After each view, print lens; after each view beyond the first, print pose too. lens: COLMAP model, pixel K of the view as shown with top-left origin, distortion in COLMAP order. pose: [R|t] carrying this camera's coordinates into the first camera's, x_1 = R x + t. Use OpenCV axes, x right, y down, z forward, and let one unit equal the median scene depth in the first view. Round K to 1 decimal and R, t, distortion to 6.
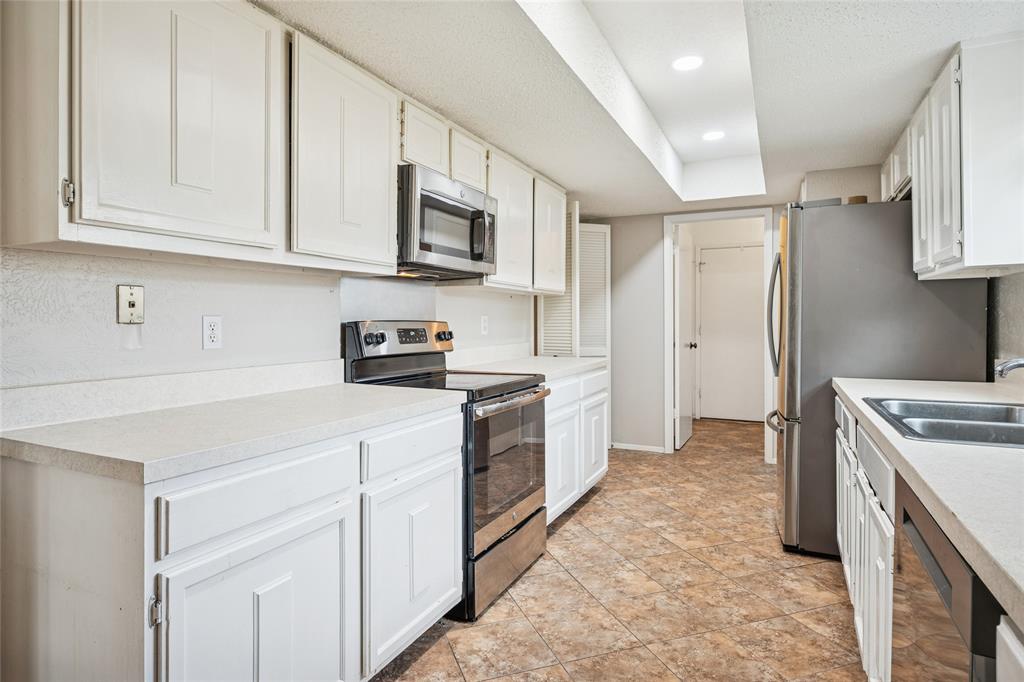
lens RADIAL K [[567.7, 0, 507.0], [0, 567.7, 322.0], [0, 0, 1]] dist [-0.001169, 0.000241]
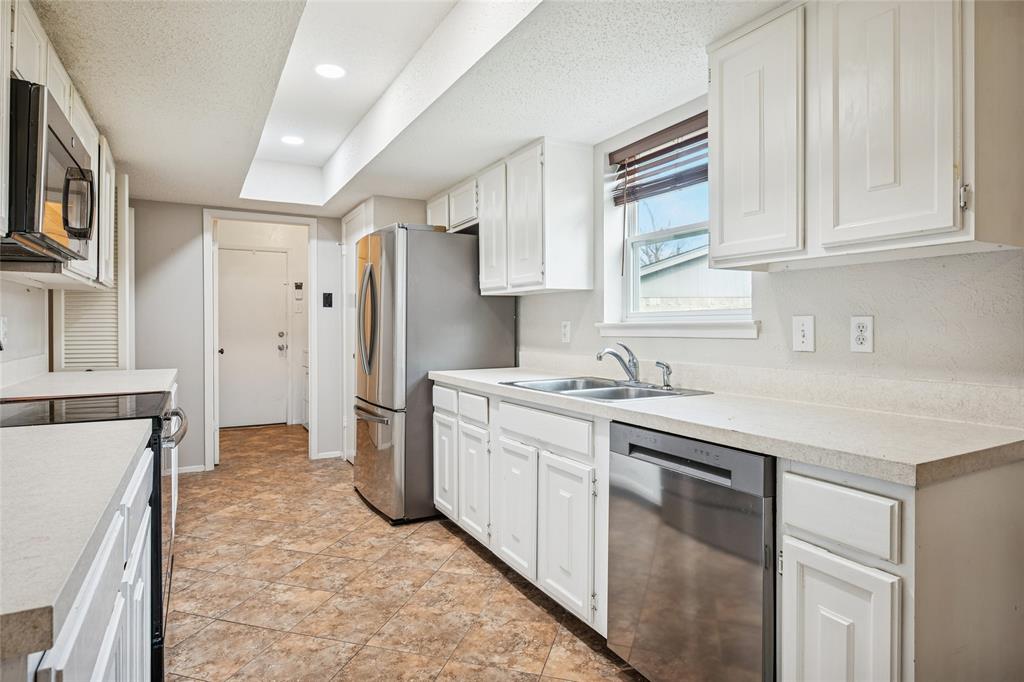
lens RADIAL K [[567.7, 0, 507.0], [0, 567.7, 322.0], [0, 0, 1]] dist [-0.001169, 0.000241]
pose [[0.582714, 0.006359, 0.812652, -0.322228], [-0.000042, 0.999970, -0.007794, 0.001531], [-0.812677, 0.004508, 0.582697, 0.149612]]
